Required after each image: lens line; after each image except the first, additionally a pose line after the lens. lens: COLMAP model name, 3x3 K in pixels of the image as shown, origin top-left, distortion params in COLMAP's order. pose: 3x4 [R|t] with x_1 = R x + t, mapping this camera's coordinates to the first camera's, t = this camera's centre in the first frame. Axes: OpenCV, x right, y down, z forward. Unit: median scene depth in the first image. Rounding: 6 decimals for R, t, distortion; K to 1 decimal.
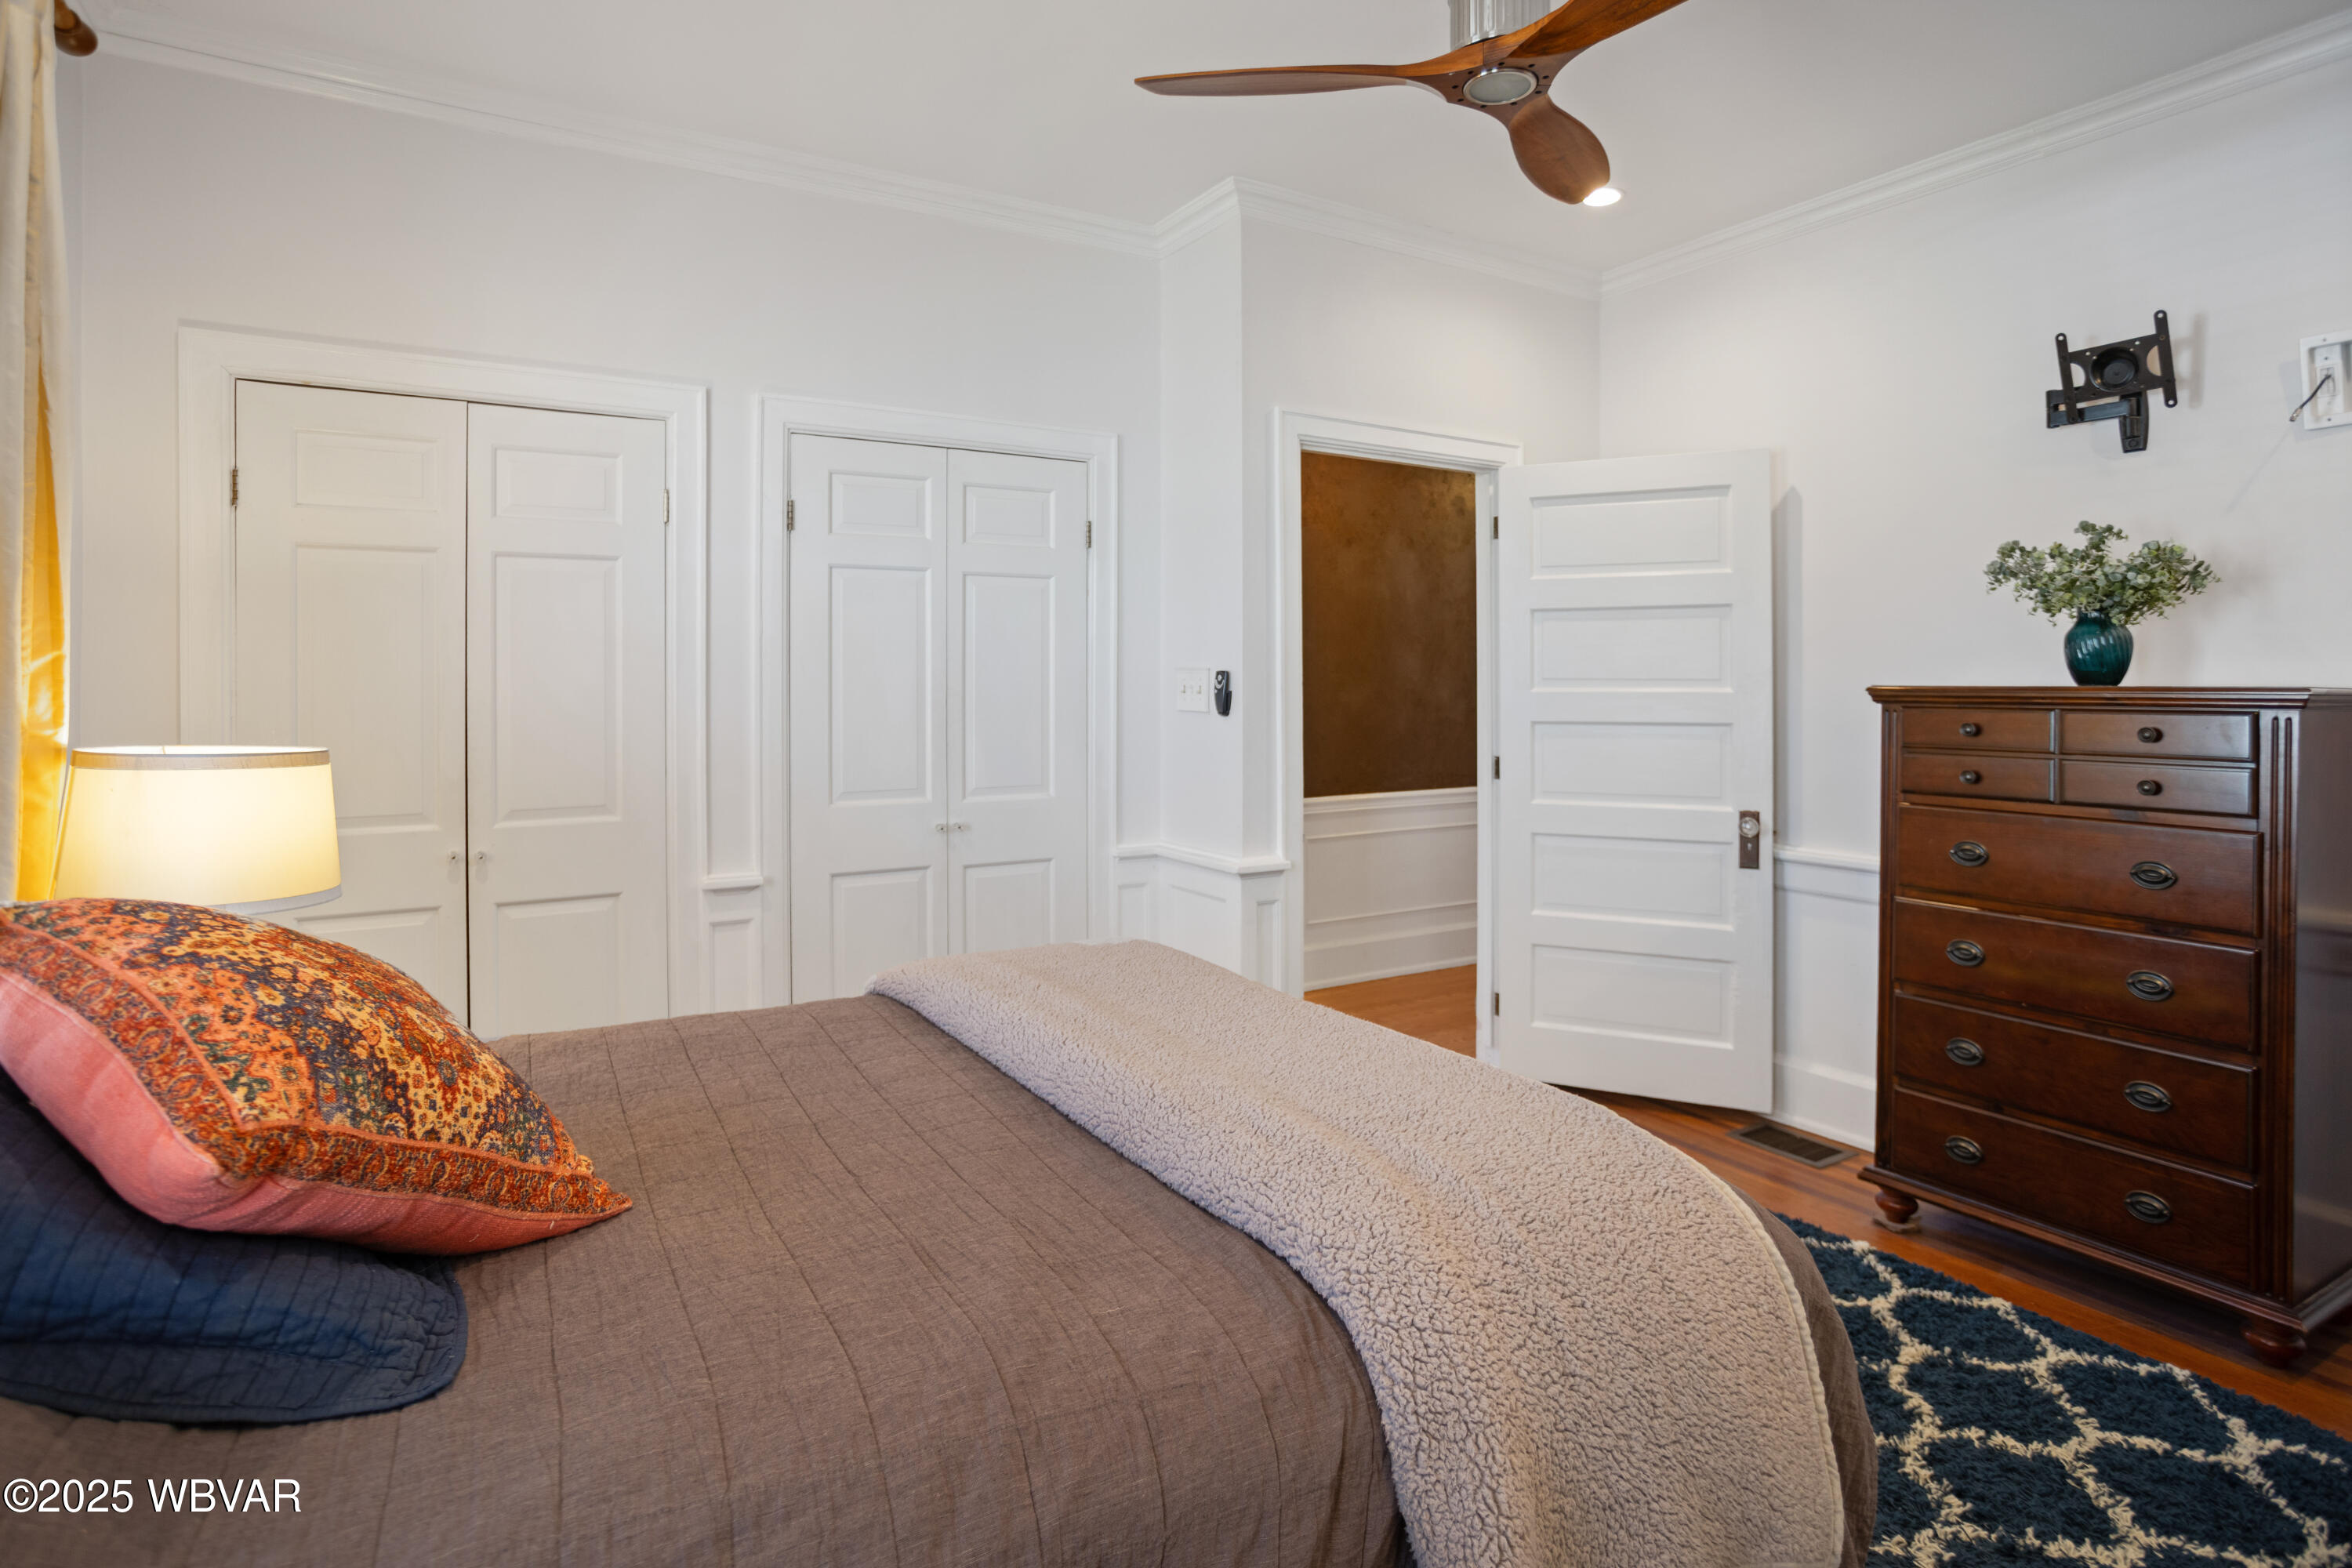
lens RADIAL K [[1240.7, 0, 1175.2], [0, 1240.7, 698.6], [0, 0, 1]] dist [-0.000445, 0.000604]
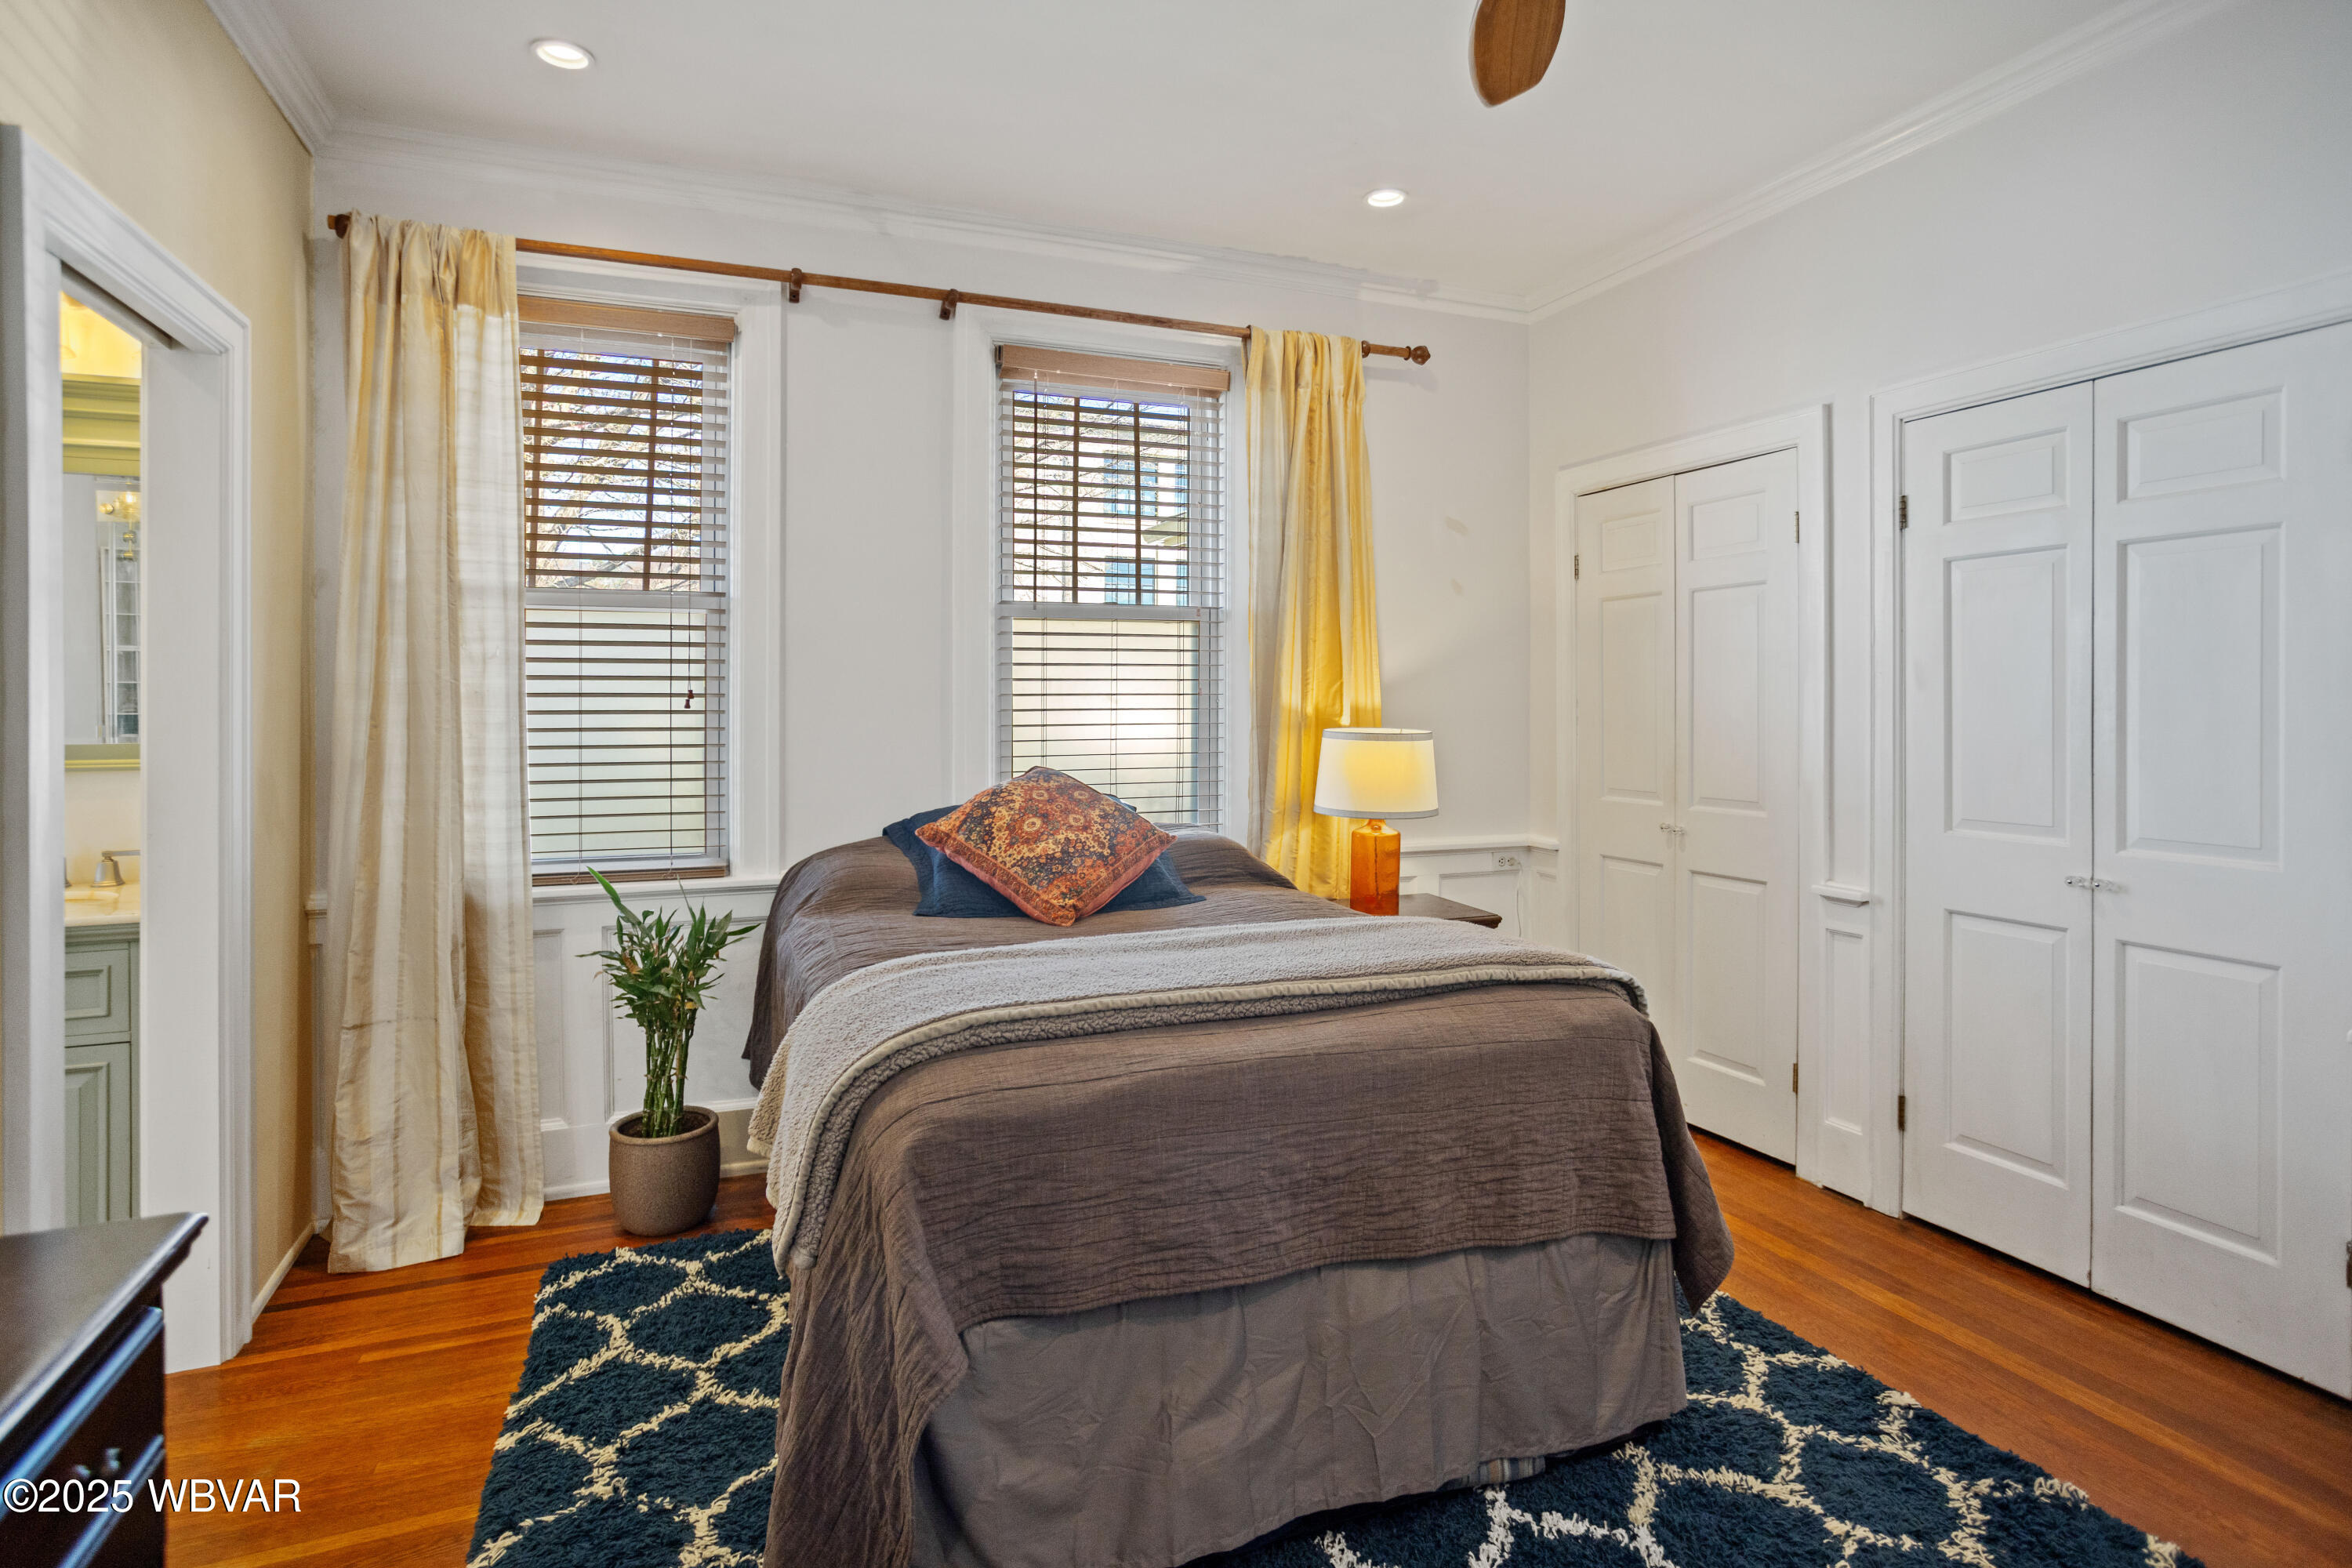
lens RADIAL K [[1240.7, 0, 1177.7], [0, 1240.7, 696.0], [0, 0, 1]] dist [-0.000445, 0.000604]
pose [[-0.155678, 0.001276, -0.987807, 0.700971], [-0.010611, 0.999939, 0.002964, -0.007052], [0.987751, 0.010943, -0.155655, 0.619526]]
